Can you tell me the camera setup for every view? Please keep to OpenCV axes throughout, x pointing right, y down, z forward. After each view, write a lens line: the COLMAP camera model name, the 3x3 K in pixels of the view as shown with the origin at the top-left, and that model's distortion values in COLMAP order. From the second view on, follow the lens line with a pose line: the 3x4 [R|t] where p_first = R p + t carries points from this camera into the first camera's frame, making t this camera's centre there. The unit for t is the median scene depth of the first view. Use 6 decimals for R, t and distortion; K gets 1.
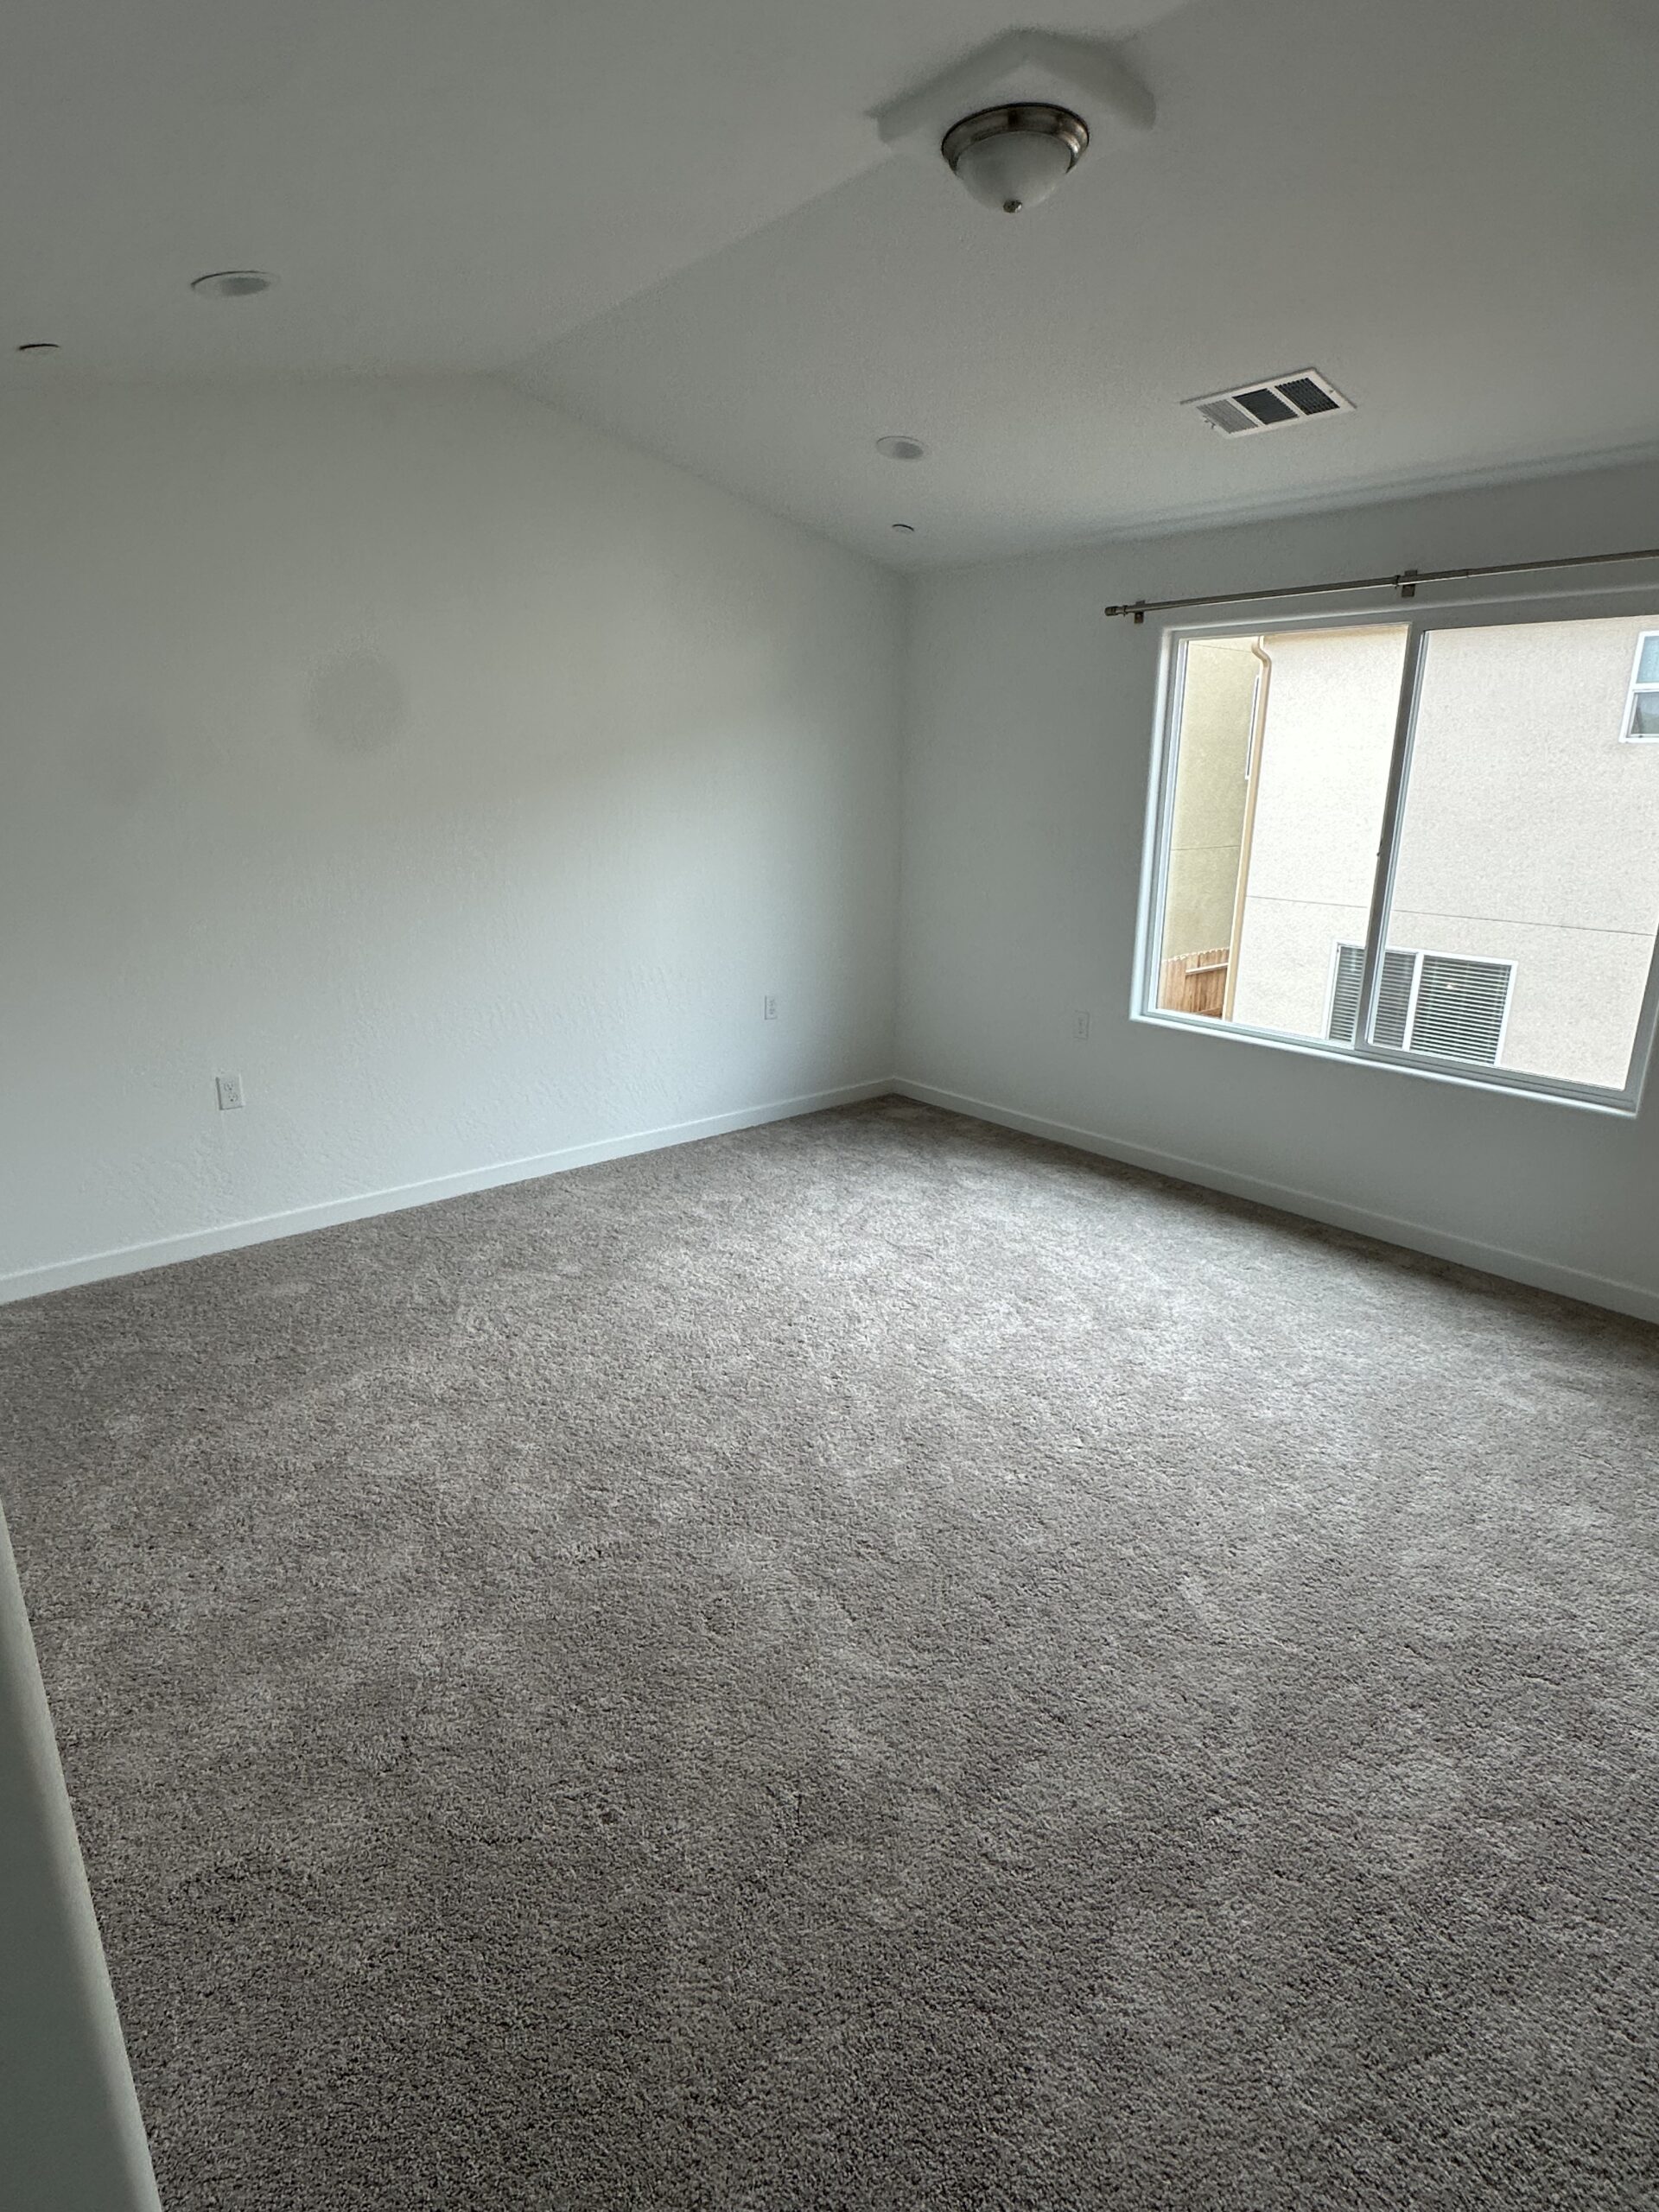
lens RADIAL K [[1171.7, 0, 827.2], [0, 1171.7, 1100.6], [0, 0, 1]] dist [-0.002898, 0.001409]
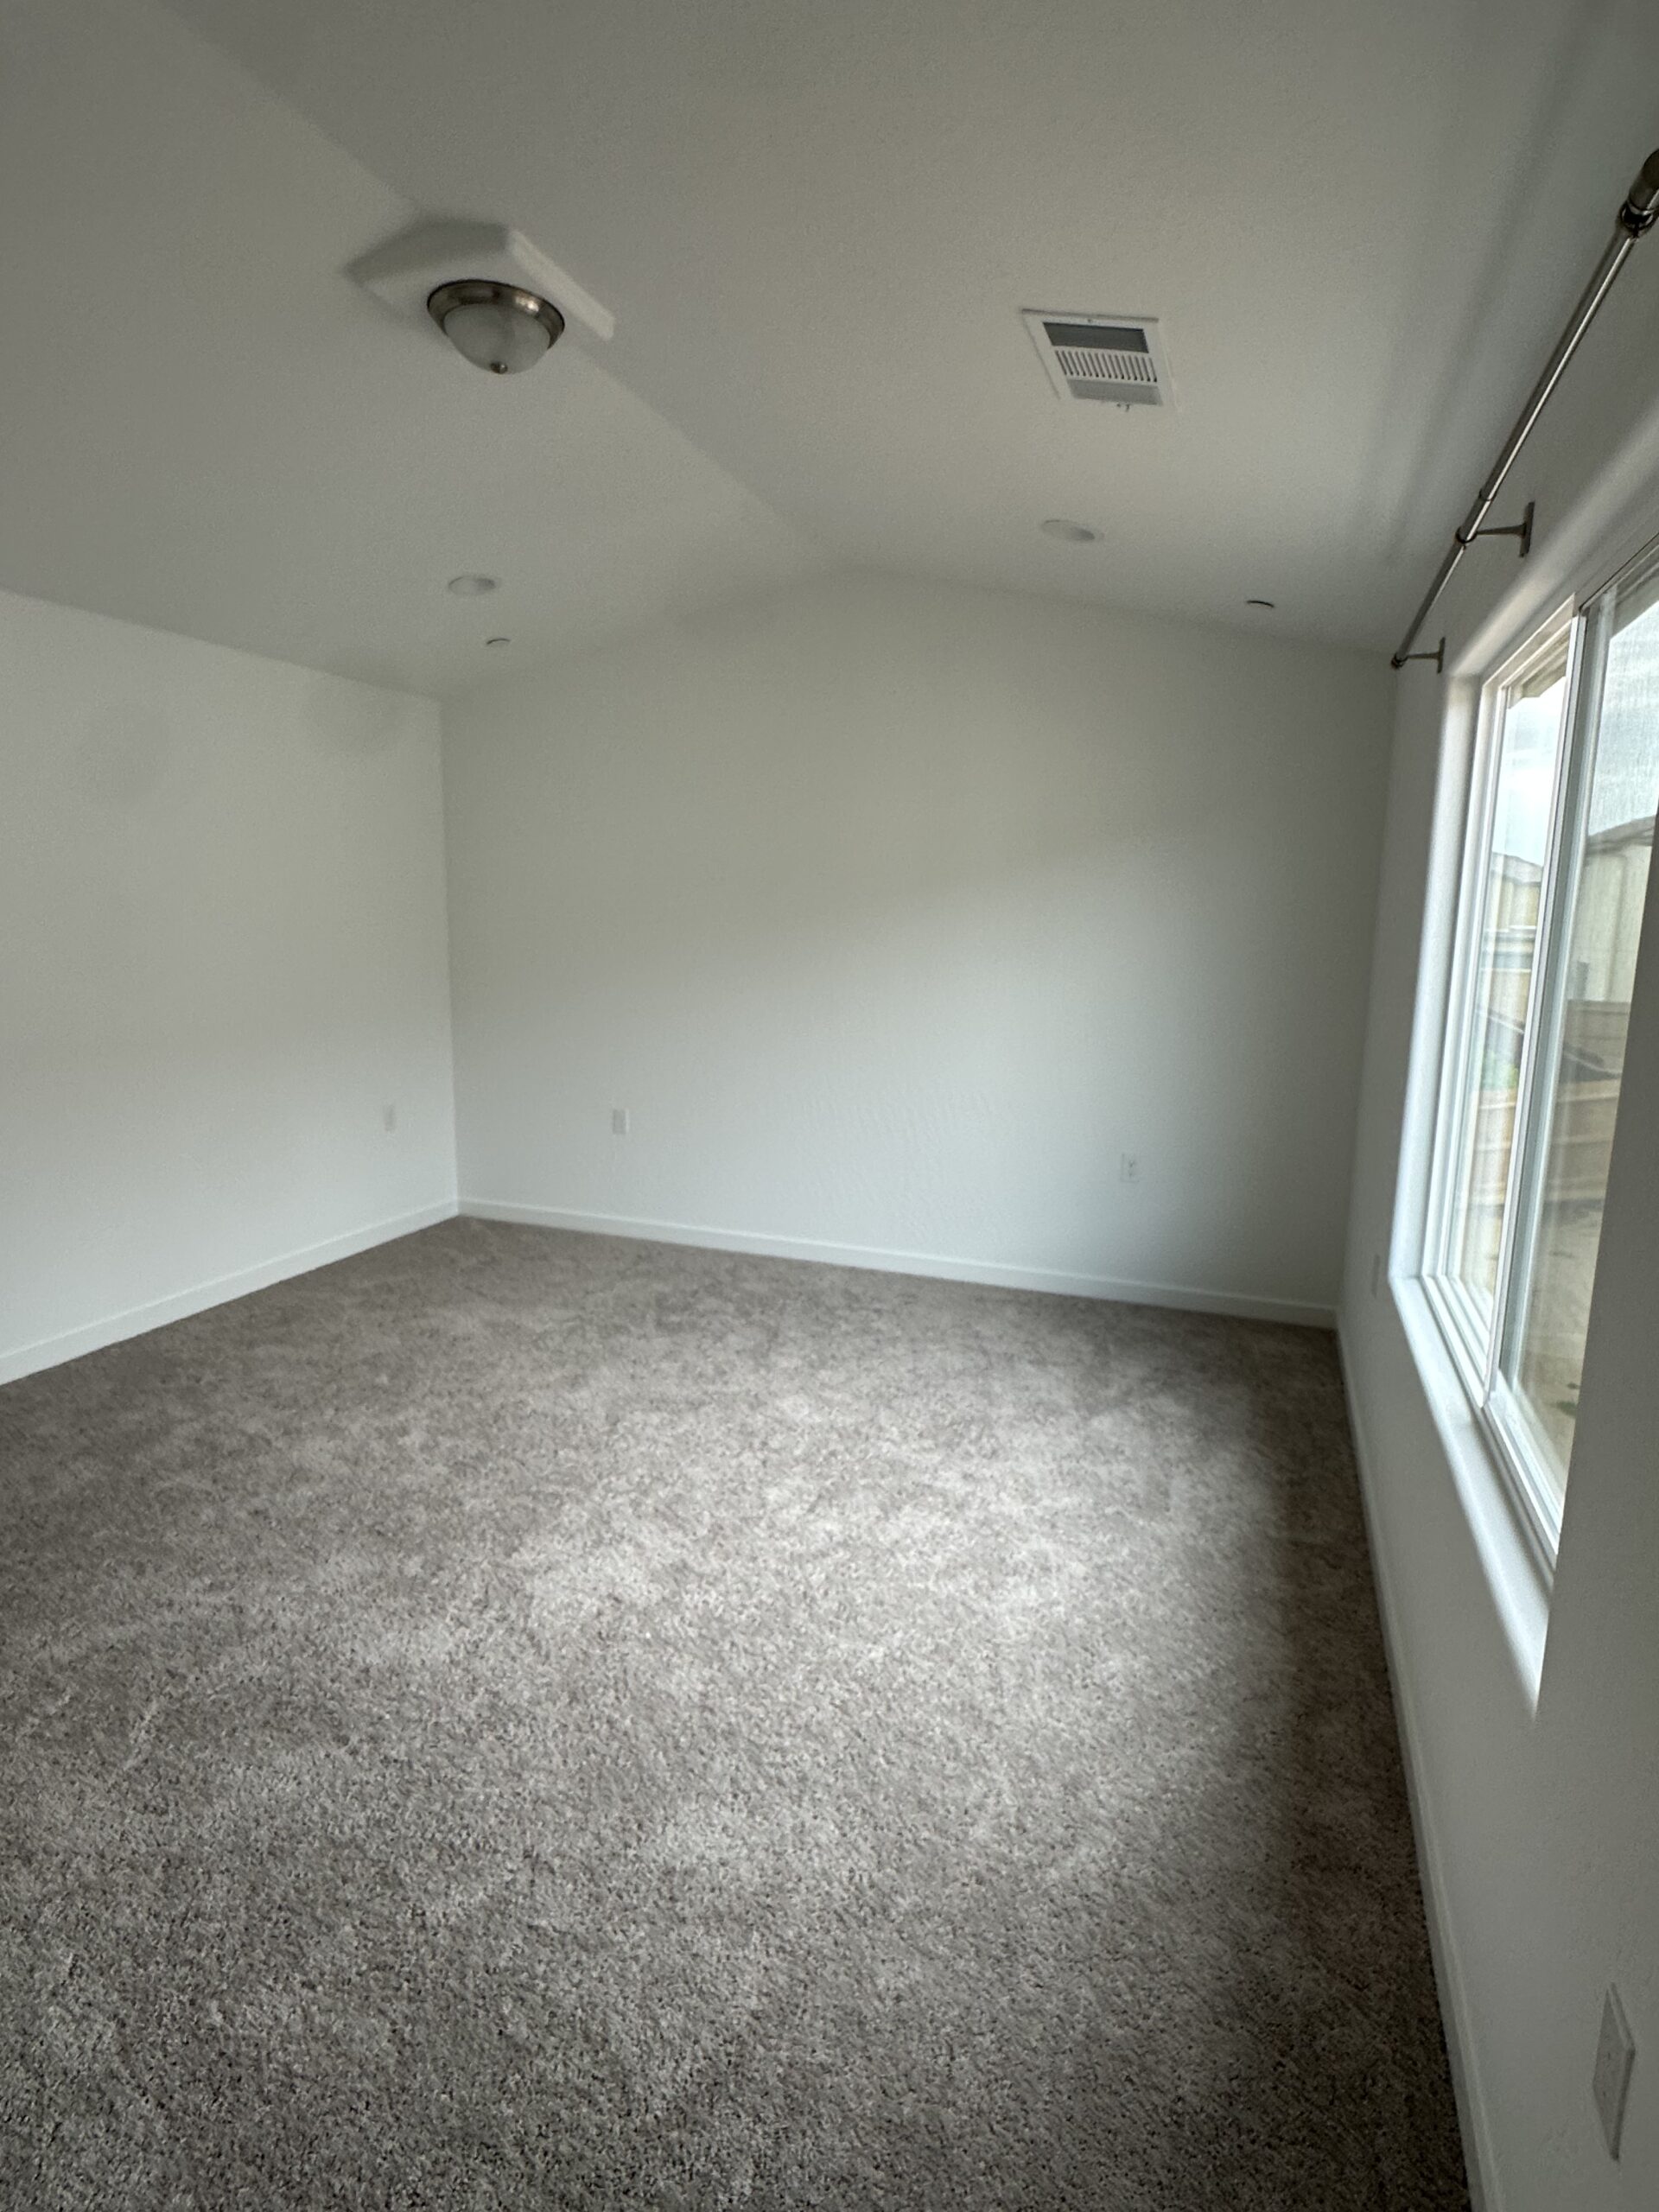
lens RADIAL K [[1171.7, 0, 832.6], [0, 1171.7, 1117.9], [0, 0, 1]] dist [-0.002898, 0.001409]
pose [[0.495161, 0.161976, -0.853568, 0.959894], [-0.259615, 0.965164, 0.032548, -0.146139], [0.829105, 0.205483, 0.519963, 0.600539]]
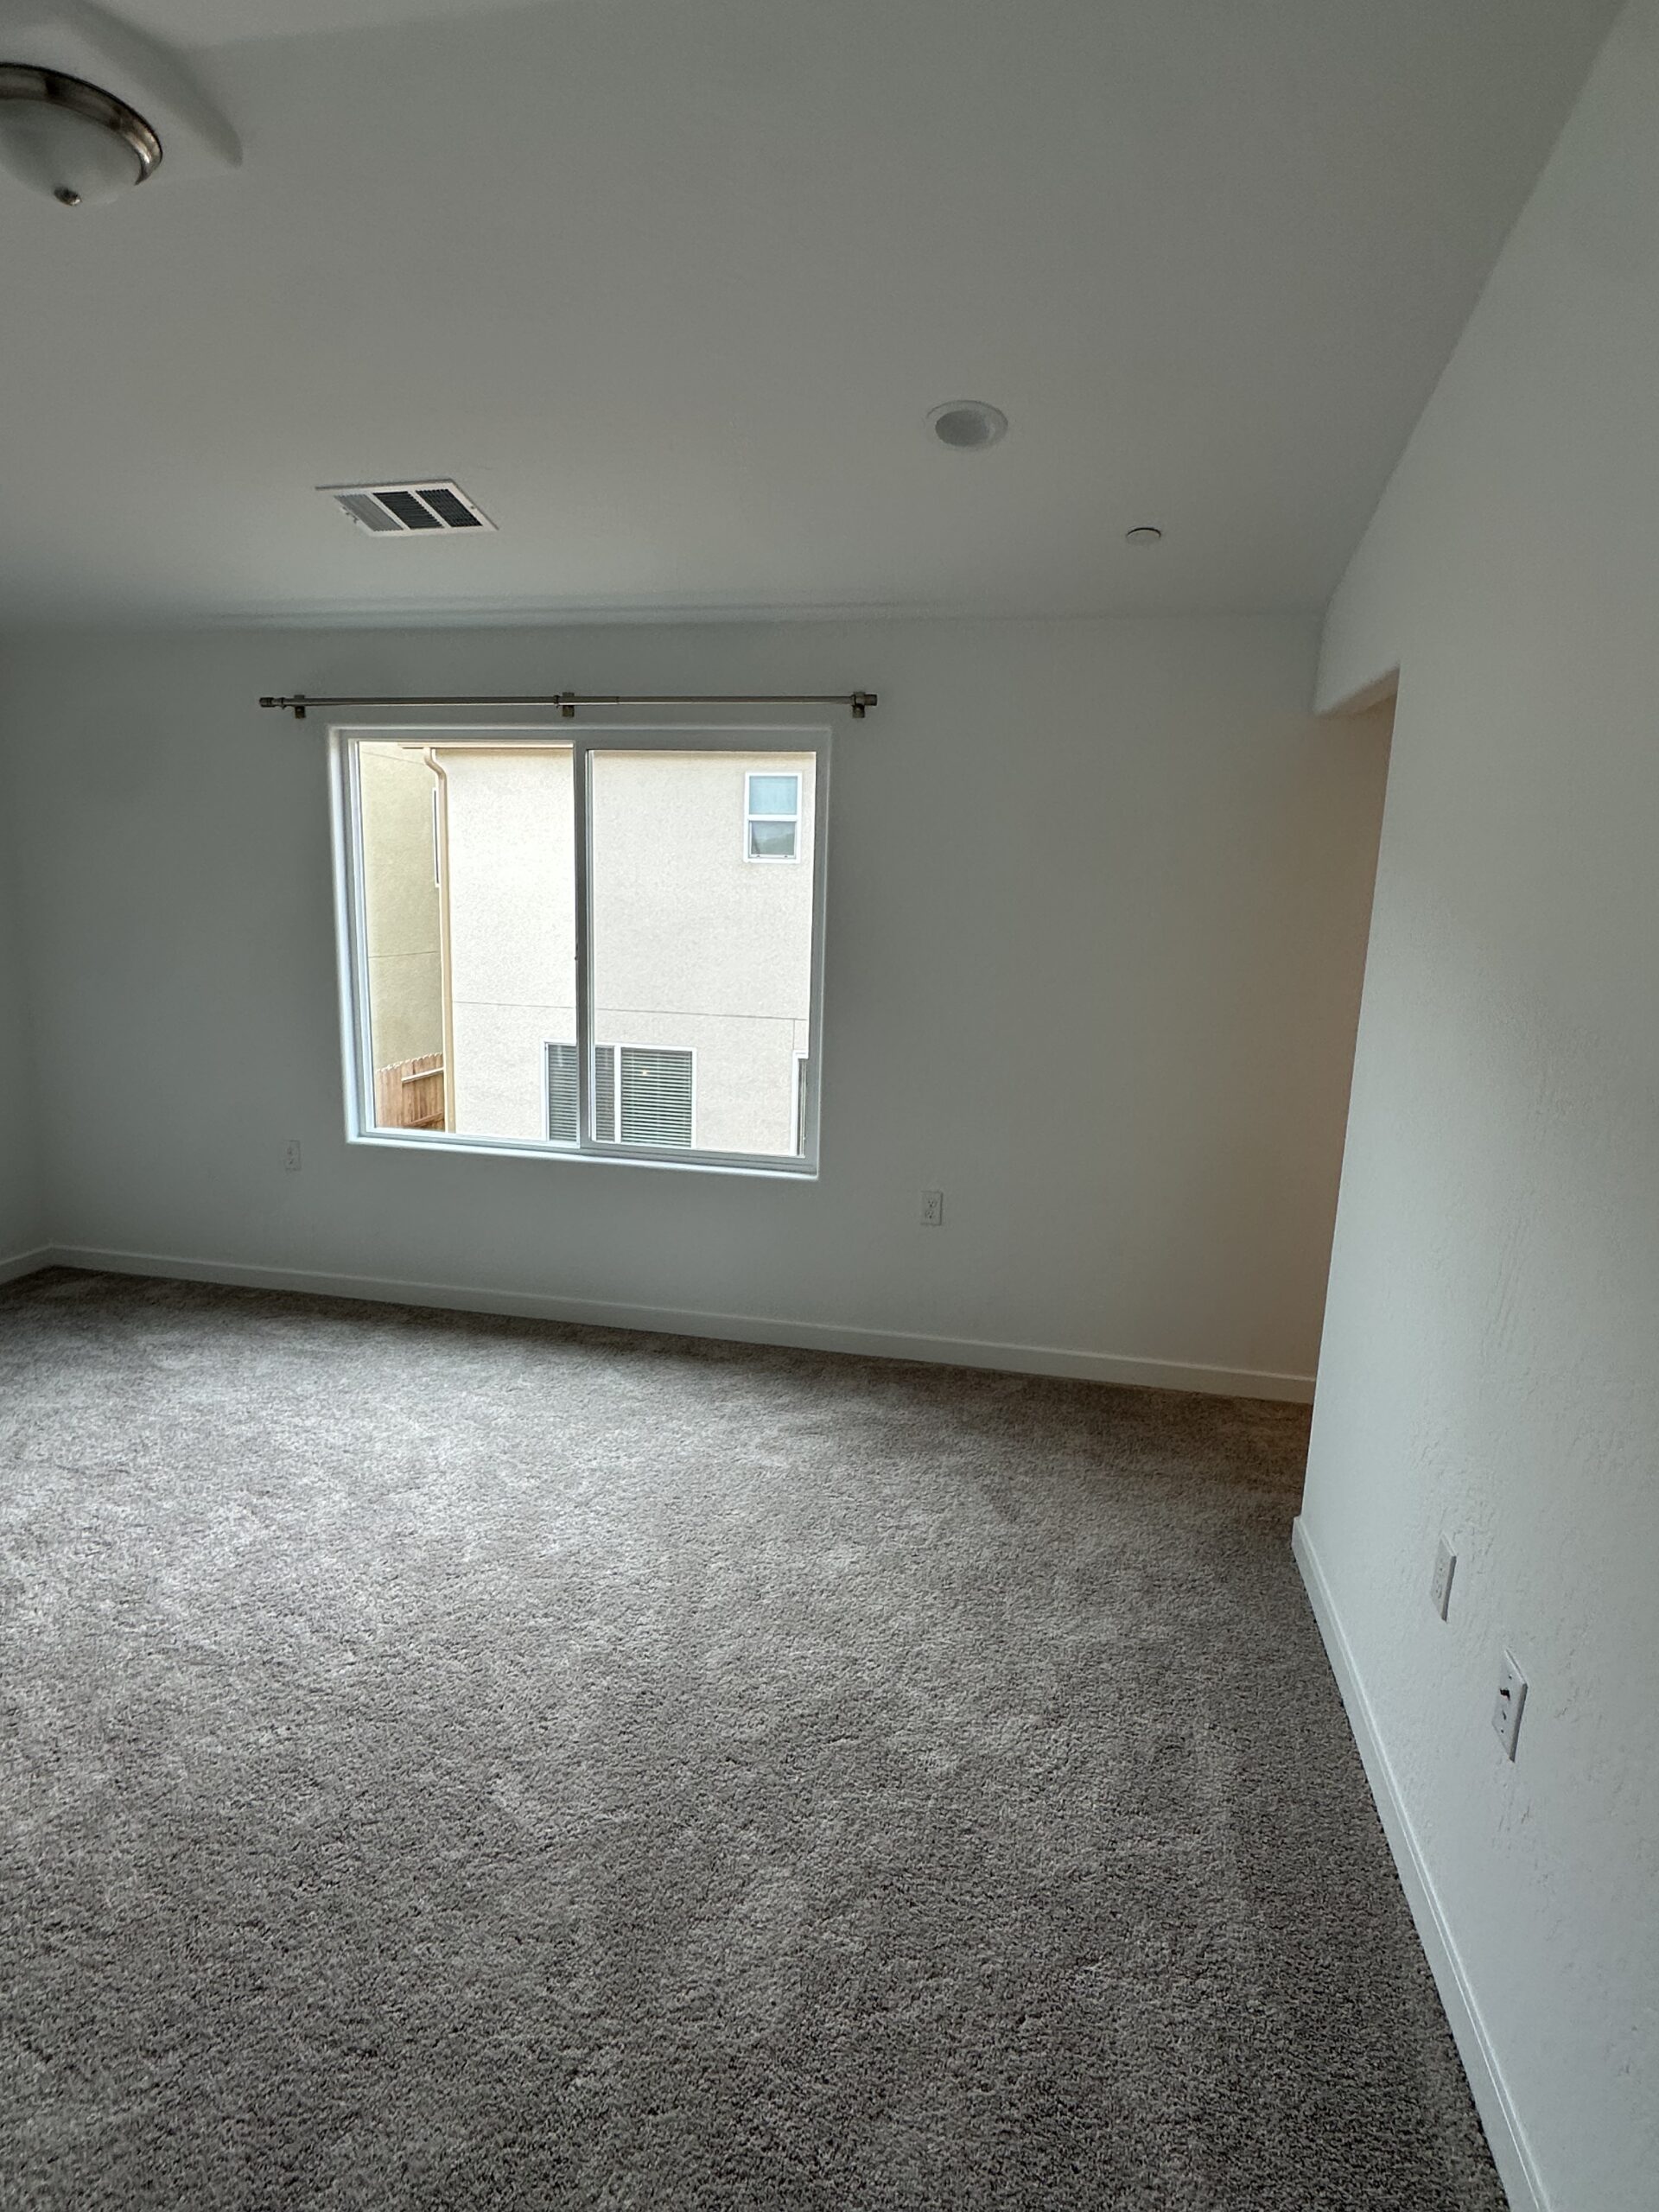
lens RADIAL K [[1171.7, 0, 826.8], [0, 1171.7, 1104.2], [0, 0, 1]] dist [-0.002898, 0.001409]
pose [[0.796281, -0.097103, 0.597082, 0.021233], [0.147562, 0.988396, -0.036051, -0.016554], [-0.586653, 0.116813, 0.801370, 0.070789]]
